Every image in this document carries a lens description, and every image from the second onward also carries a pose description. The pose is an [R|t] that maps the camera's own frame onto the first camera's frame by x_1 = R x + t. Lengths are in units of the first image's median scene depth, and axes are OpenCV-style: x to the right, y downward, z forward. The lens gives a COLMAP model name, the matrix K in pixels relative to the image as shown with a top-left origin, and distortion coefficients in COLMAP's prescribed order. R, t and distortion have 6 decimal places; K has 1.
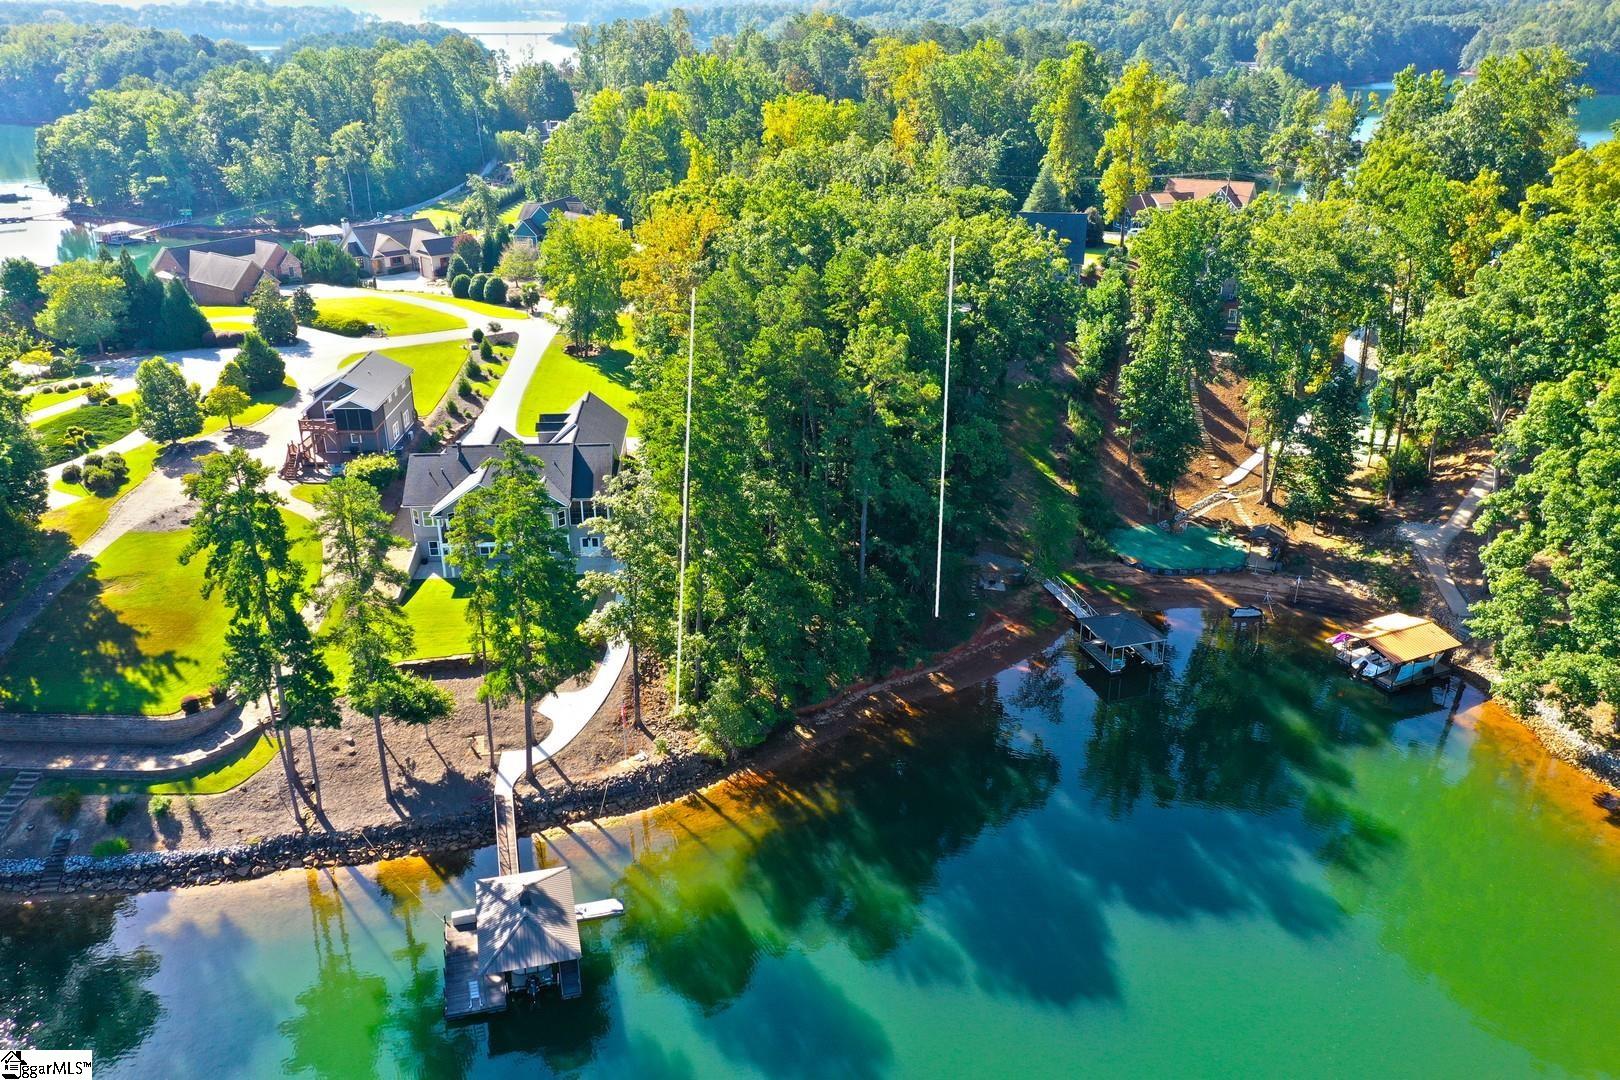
lens RADIAL K [[1290.3, 0, 807.1], [0, 1290.3, 544.4], [0, 0, 1]] dist [0.016437, 0.006608]
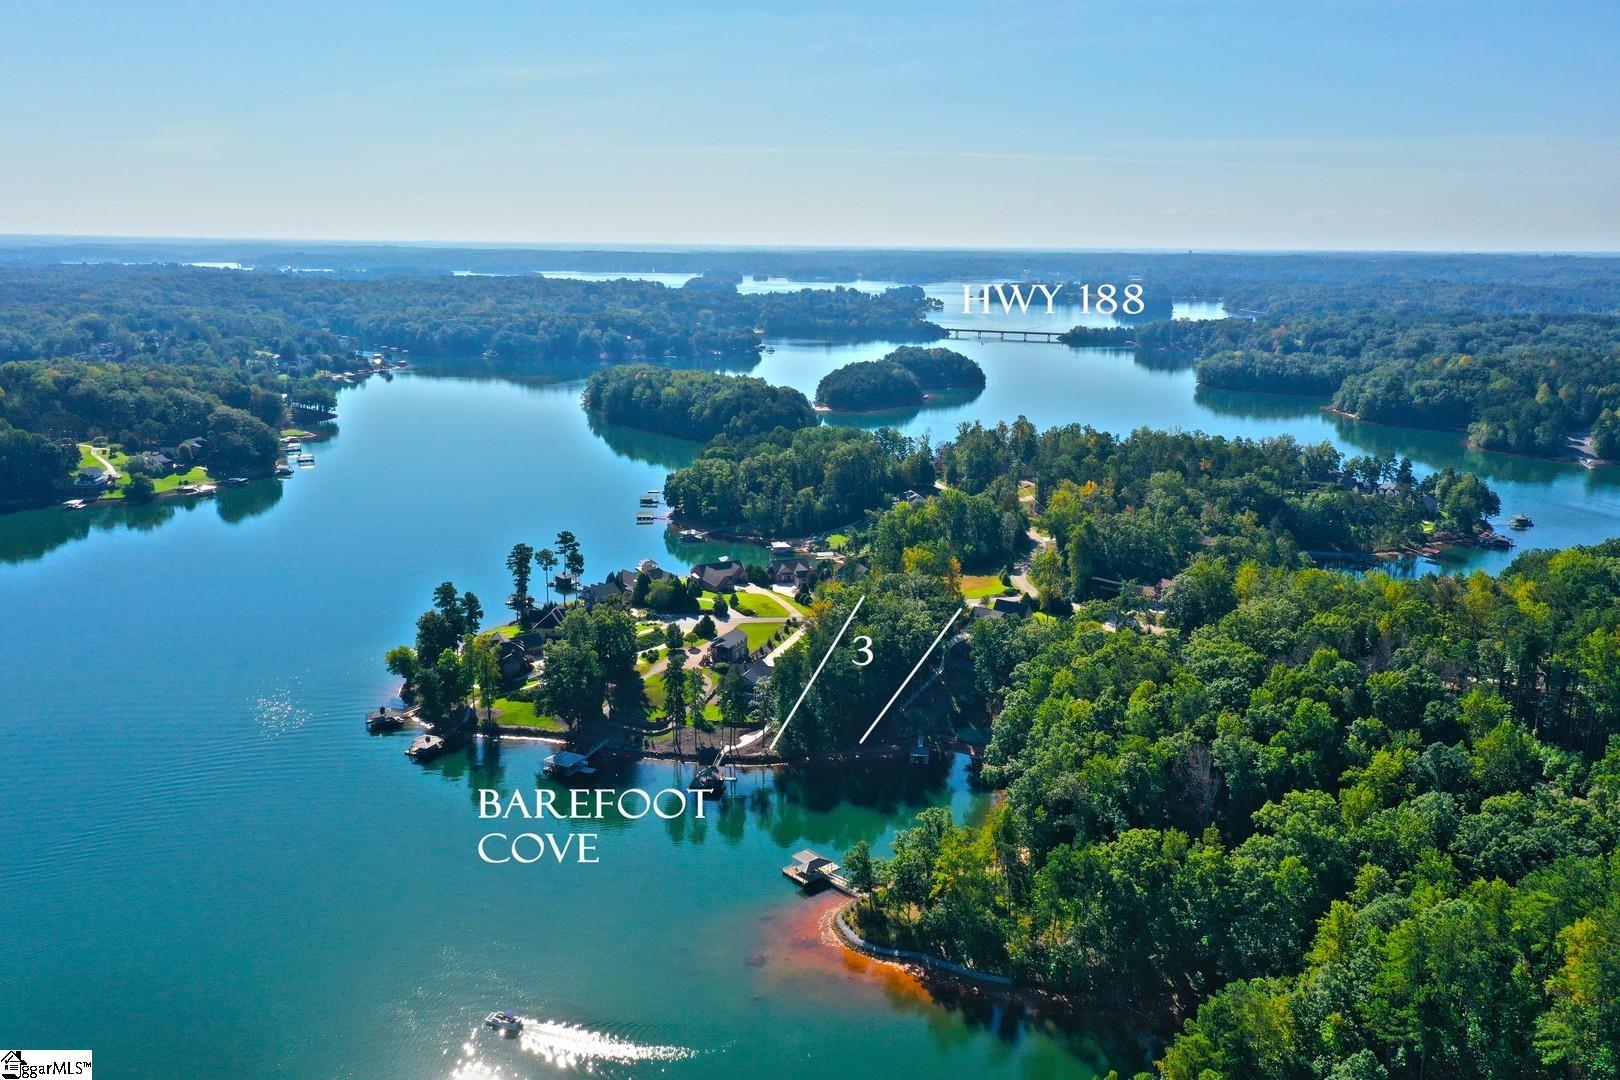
lens RADIAL K [[1290.3, 0, 812.6], [0, 1290.3, 538.9], [0, 0, 1]] dist [0.016437, 0.006608]
pose [[0.912676, 0.107333, -0.394337, 1.231064], [-0.174472, 0.974879, -0.138459, 0.044520], [0.369570, 0.195169, 0.908475, -2.130172]]
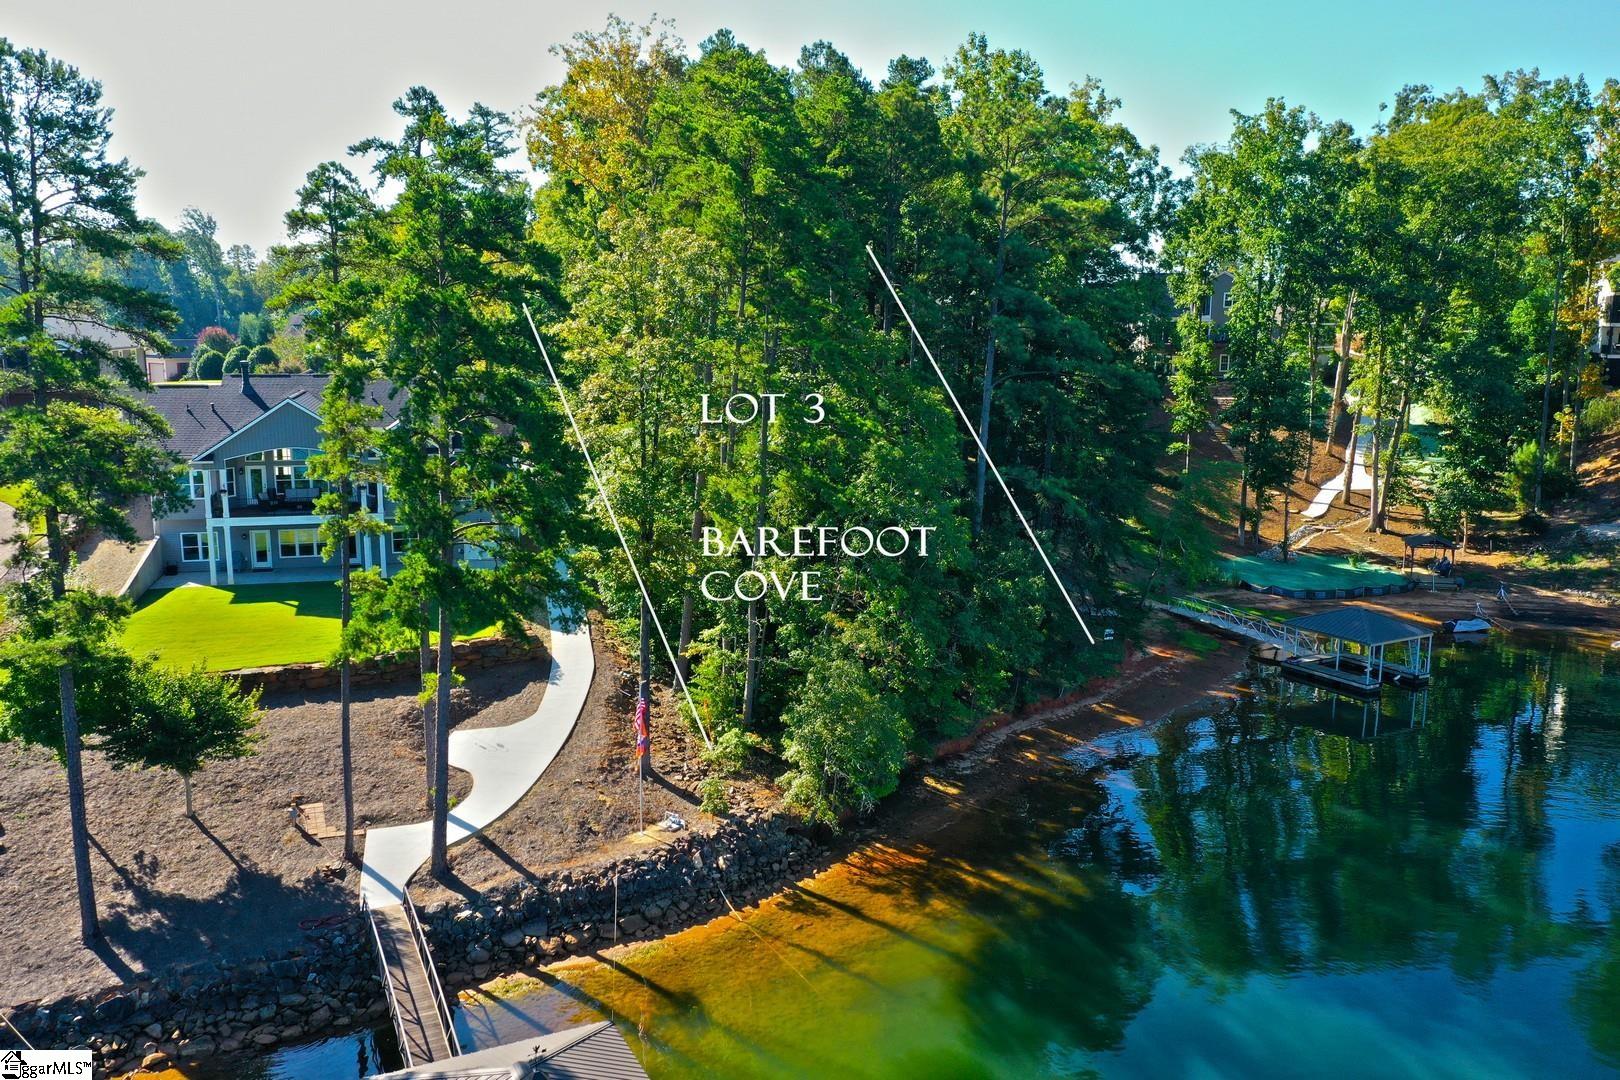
lens RADIAL K [[1290.3, 0, 814.3], [0, 1290.3, 546.0], [0, 0, 1]] dist [0.016437, 0.006608]
pose [[0.978573, -0.025164, 0.204355, -0.149940], [0.070882, 0.973009, -0.219612, 0.151109], [-0.193313, 0.229391, 0.953944, 0.446727]]
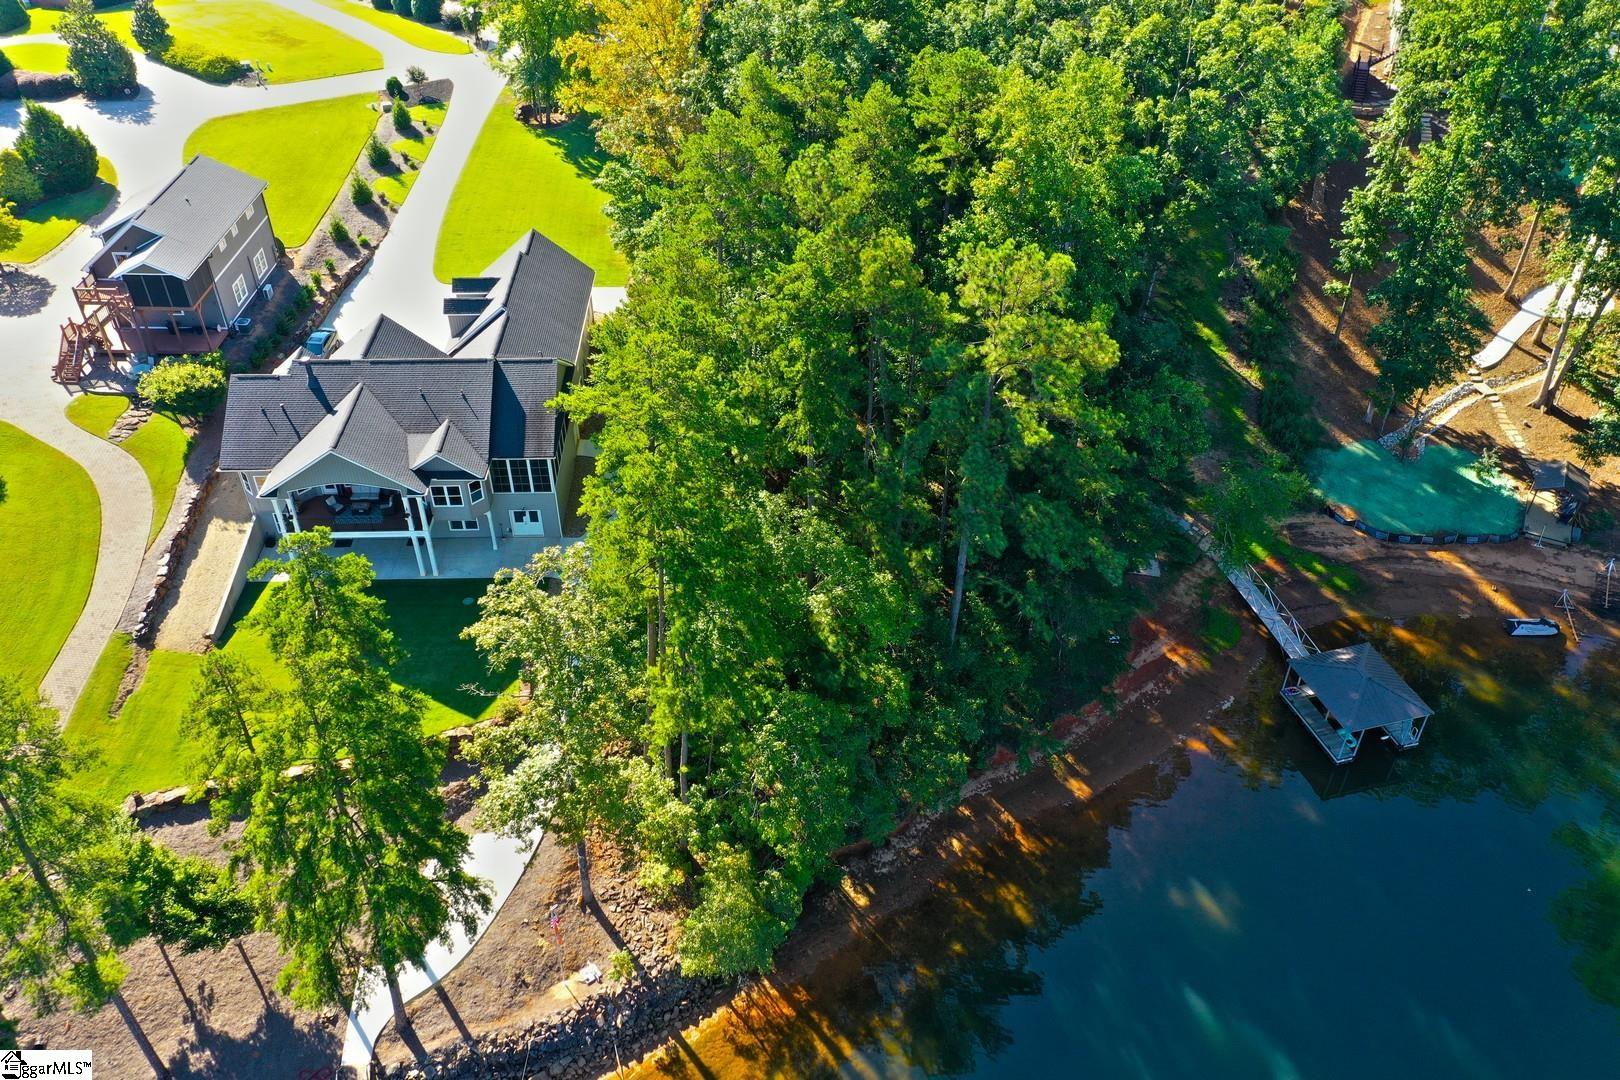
lens RADIAL K [[1290.3, 0, 805.1], [0, 1290.3, 539.1], [0, 0, 1]] dist [0.016437, 0.006608]
pose [[0.999450, 0.025046, -0.021717, -0.016506], [-0.018602, 0.965984, 0.257932, -0.168680], [0.027439, -0.257387, 0.965919, 0.406849]]
